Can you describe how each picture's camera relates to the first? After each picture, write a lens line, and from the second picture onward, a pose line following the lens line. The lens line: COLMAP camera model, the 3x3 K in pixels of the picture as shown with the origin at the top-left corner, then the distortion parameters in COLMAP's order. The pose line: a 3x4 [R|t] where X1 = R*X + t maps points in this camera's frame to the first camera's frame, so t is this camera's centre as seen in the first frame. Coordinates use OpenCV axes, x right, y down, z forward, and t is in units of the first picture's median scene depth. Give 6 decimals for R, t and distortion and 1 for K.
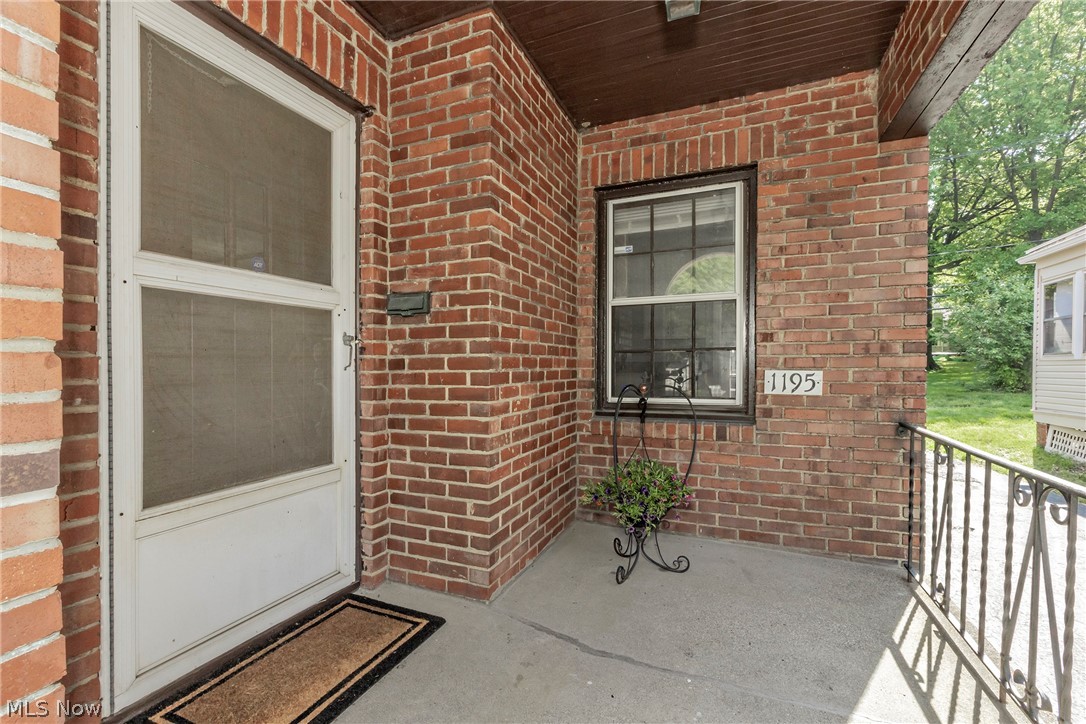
lens RADIAL K [[481.7, 0, 539.9], [0, 481.7, 367.3], [0, 0, 1]] dist [0.002575, 0.000567]
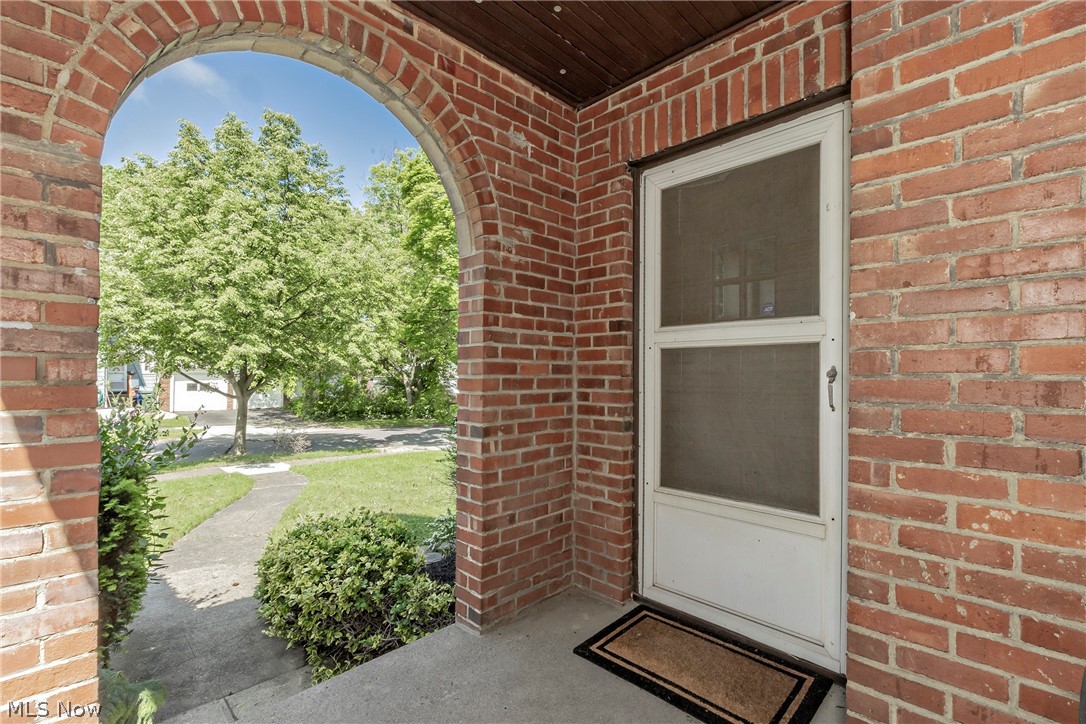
lens RADIAL K [[481.7, 0, 543.7], [0, 481.7, 365.6], [0, 0, 1]] dist [0.002575, 0.000567]
pose [[-0.377899, -0.018502, -0.925662, 0.642558], [-0.010172, 0.999823, -0.015831, -0.062116], [0.925791, 0.003434, -0.378020, 0.959407]]
